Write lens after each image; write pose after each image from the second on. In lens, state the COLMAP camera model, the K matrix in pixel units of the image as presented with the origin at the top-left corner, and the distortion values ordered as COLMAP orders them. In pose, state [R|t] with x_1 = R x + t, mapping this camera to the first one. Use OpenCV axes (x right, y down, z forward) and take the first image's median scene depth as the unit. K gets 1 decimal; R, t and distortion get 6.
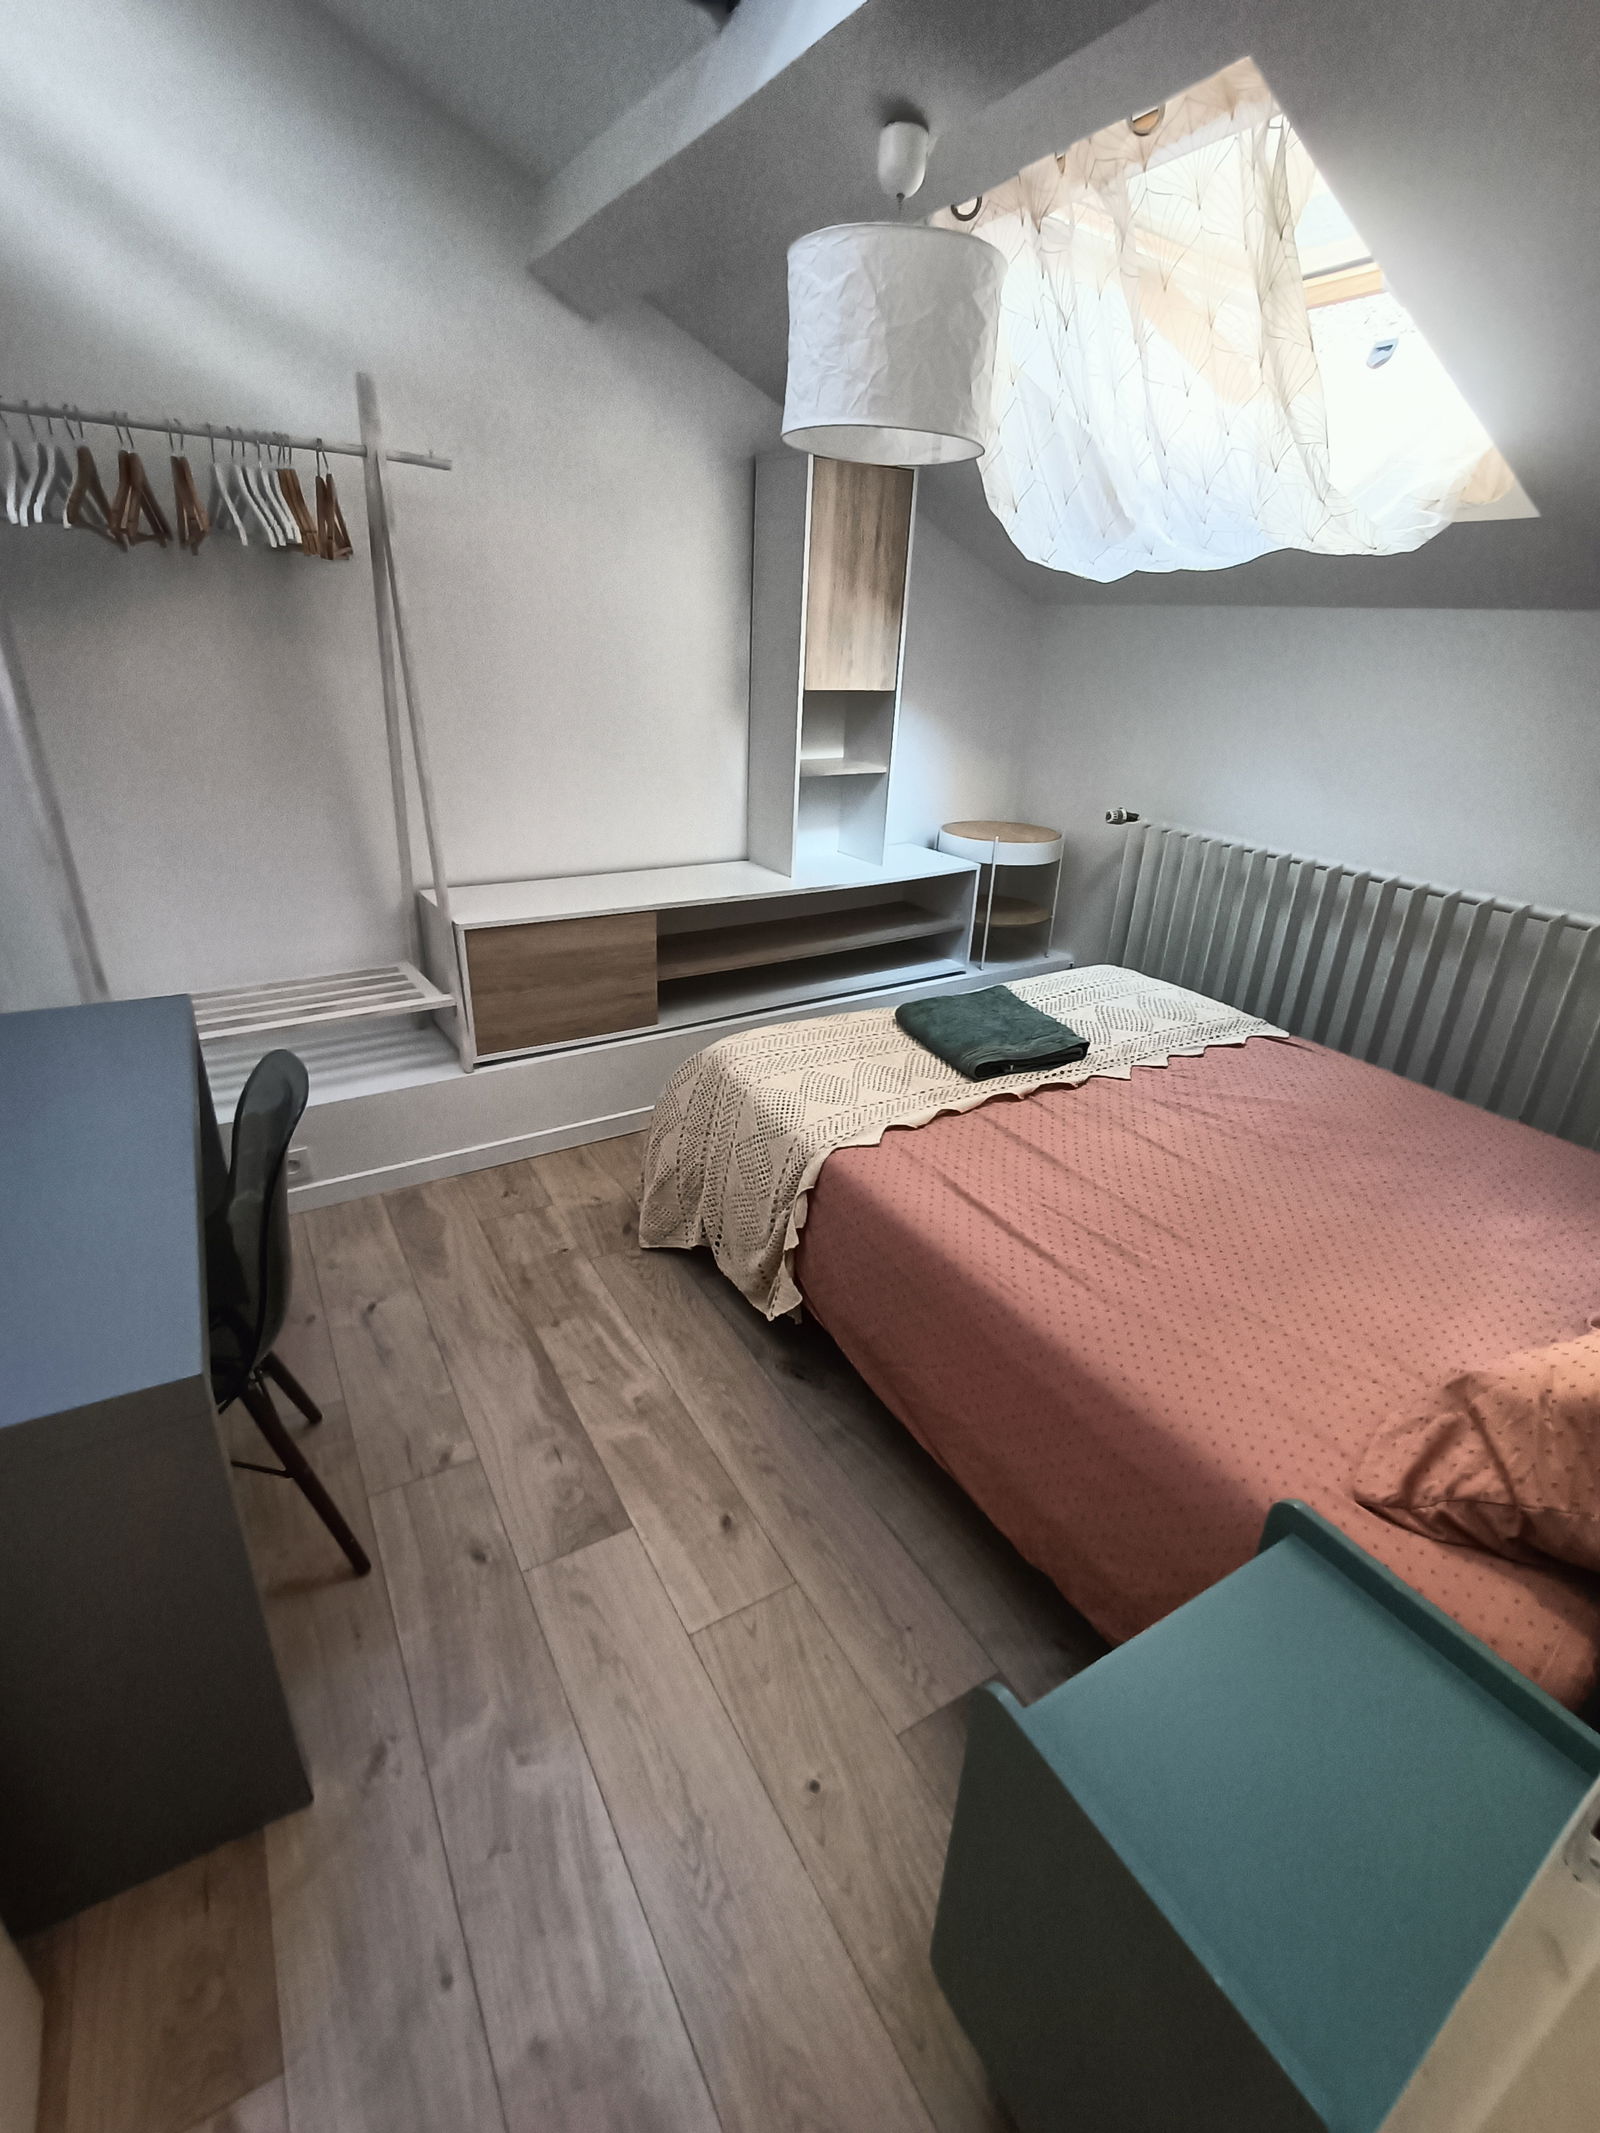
lens RADIAL K [[984.4, 0, 800.0], [0, 984.4, 1066.5], [0, 0, 1]] dist [-0.002930, -0.000452]
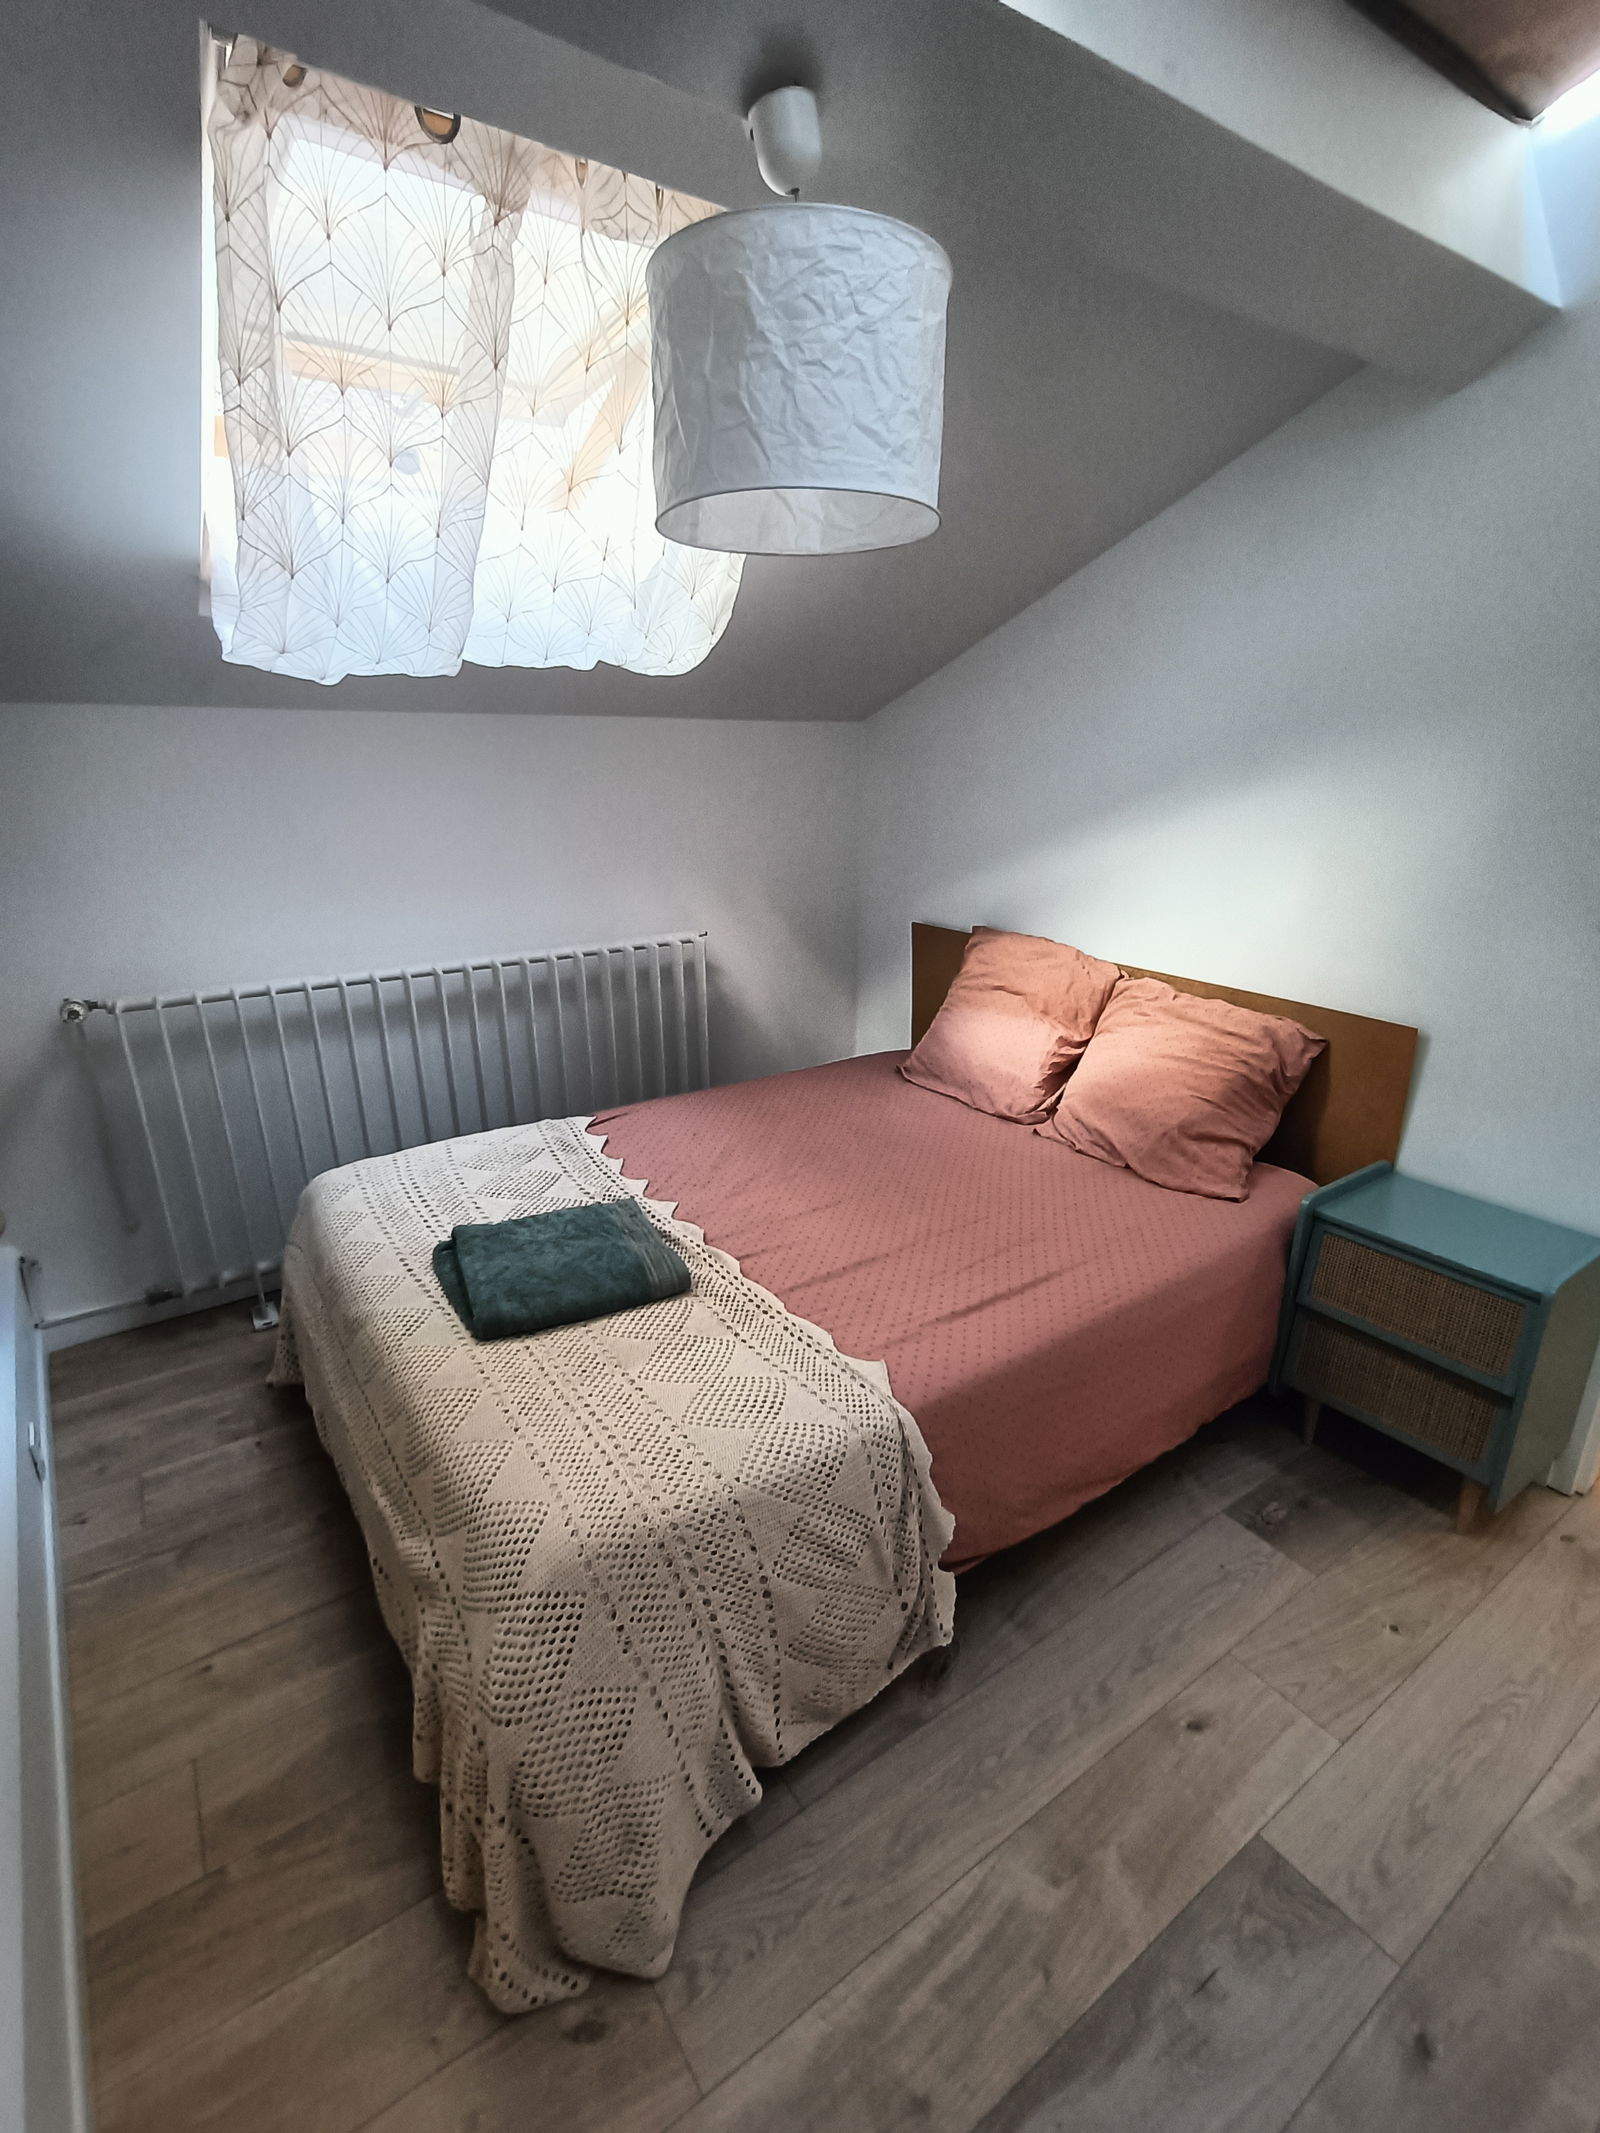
lens RADIAL K [[981.1, 0, 799.2], [0, 981.1, 1074.3], [0, 0, 1]] dist [0.003696, -0.000459]
pose [[-0.074931, -0.356150, 0.931420, -0.524213], [0.406162, 0.842155, 0.354693, -0.391179], [-0.910724, 0.404884, 0.081551, 0.795340]]
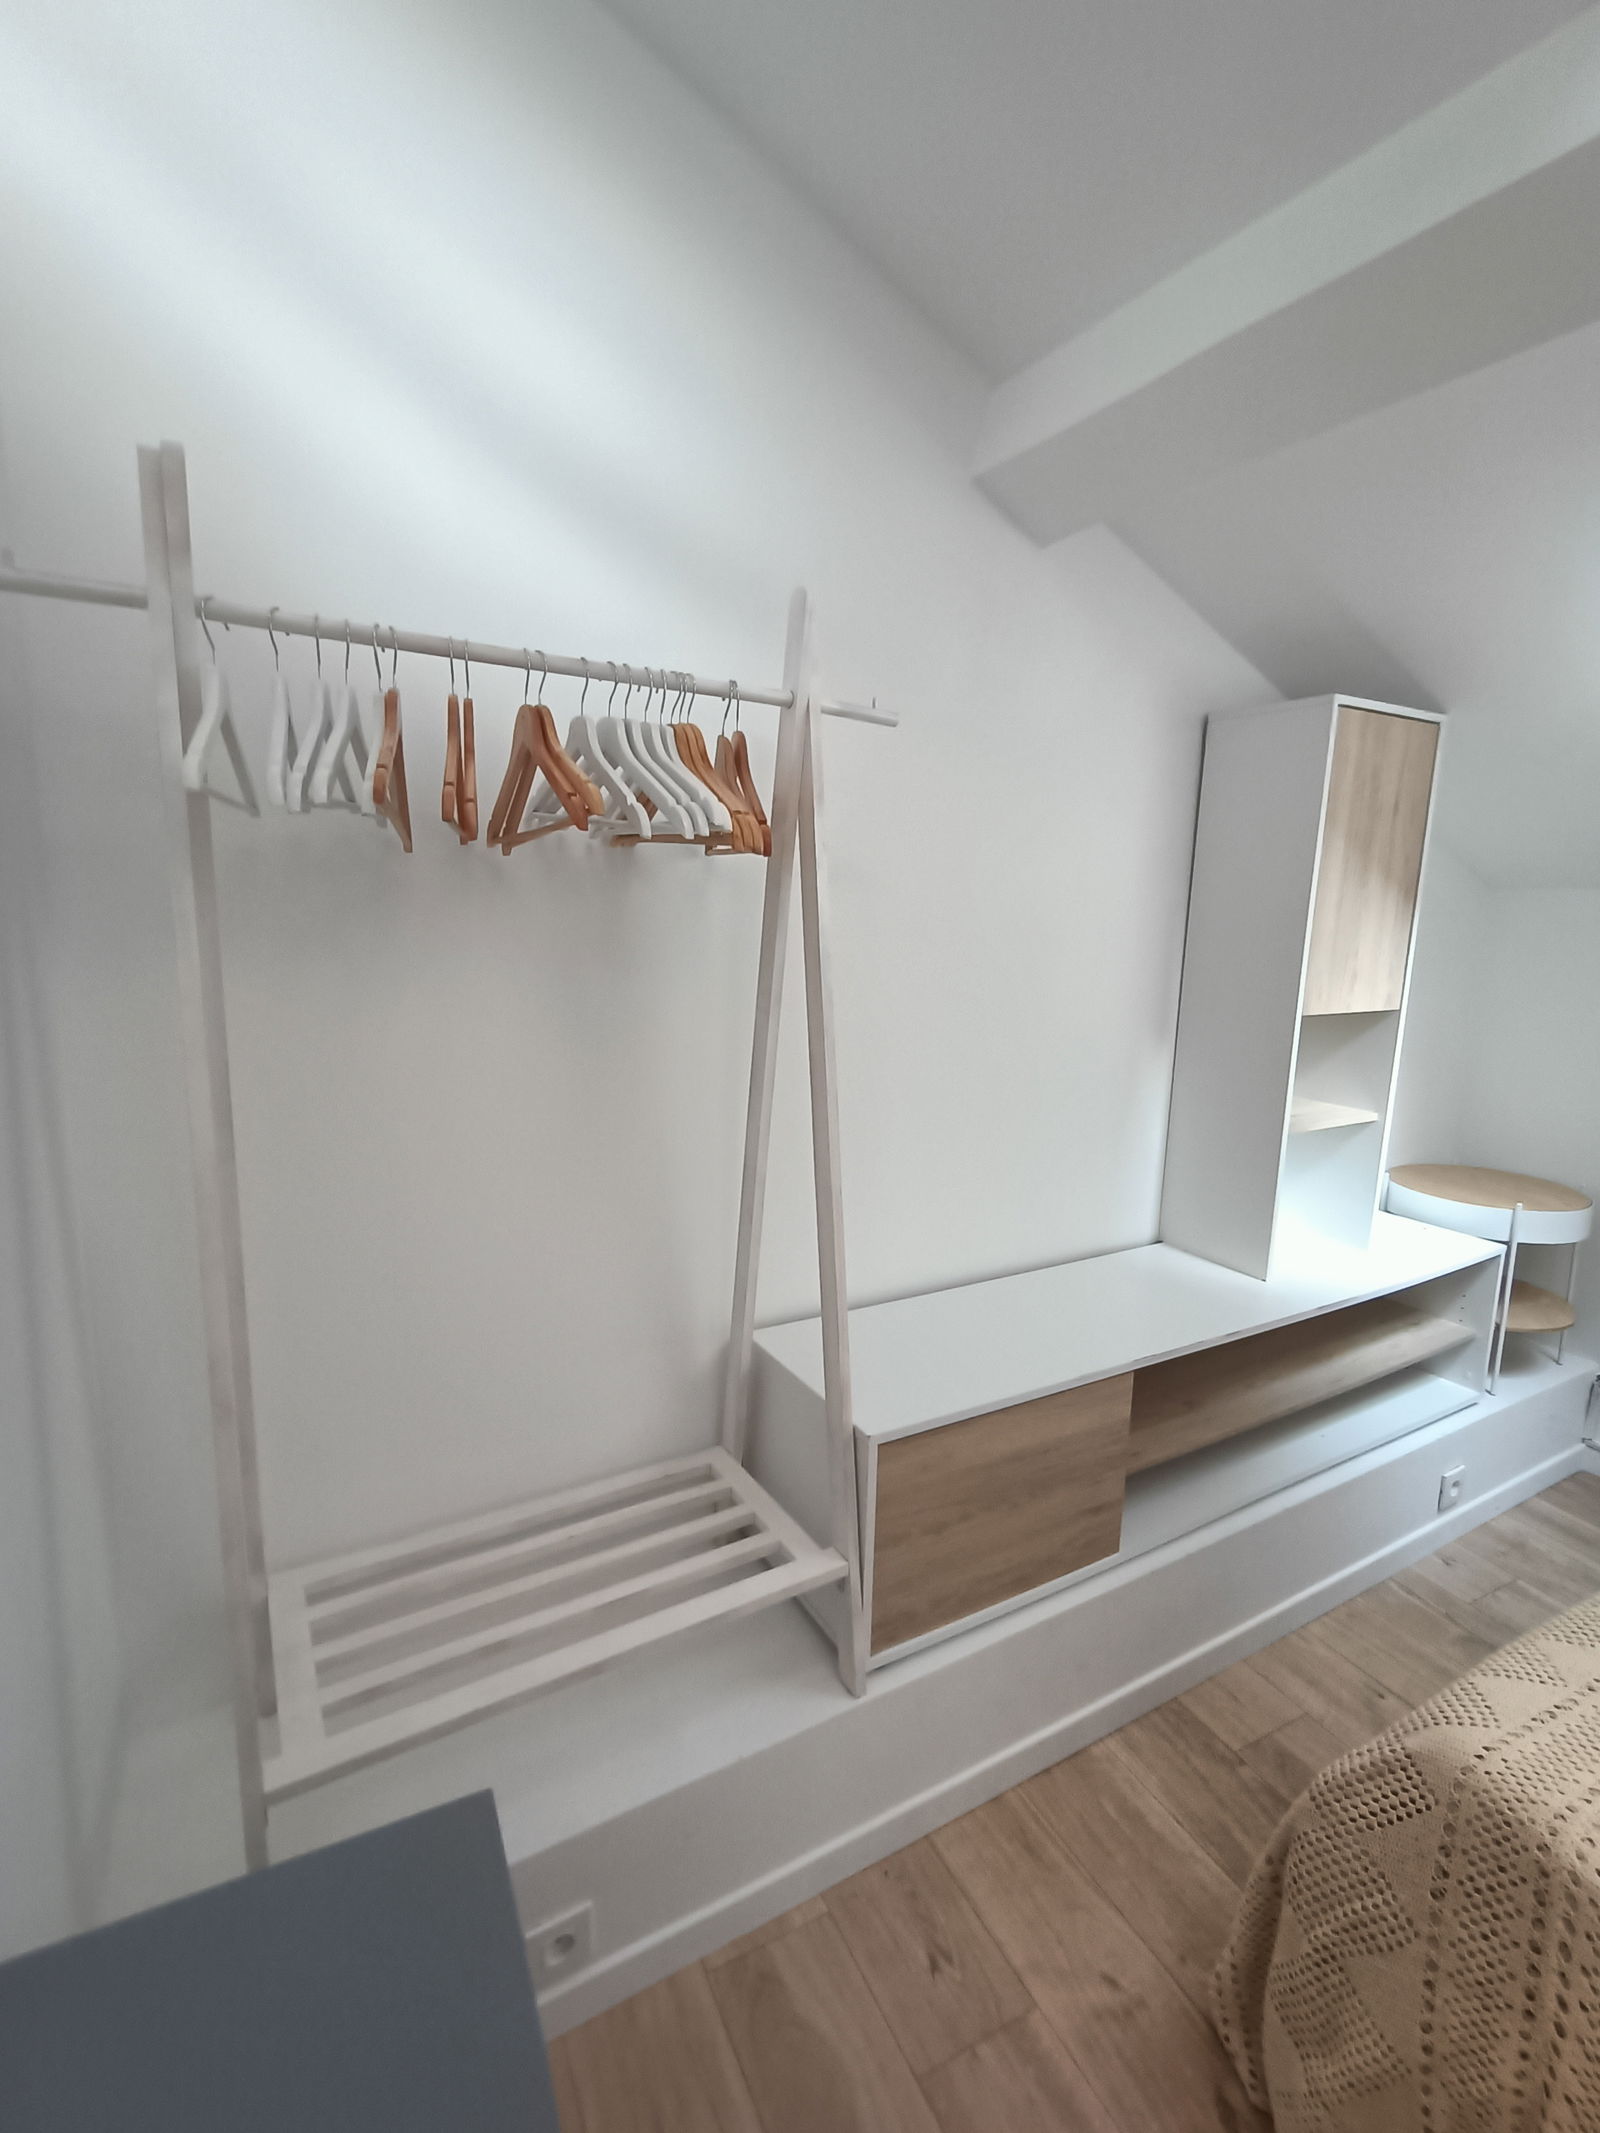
lens RADIAL K [[917.5, 0, 754.4], [0, 917.5, 1058.3], [0, 0, 1]] dist [-0.000455, -0.000254]
pose [[0.995220, -0.010724, -0.097063, -0.412589], [-0.014588, 0.966472, -0.256359, -0.250478], [0.096558, 0.256549, 0.961696, 0.488518]]
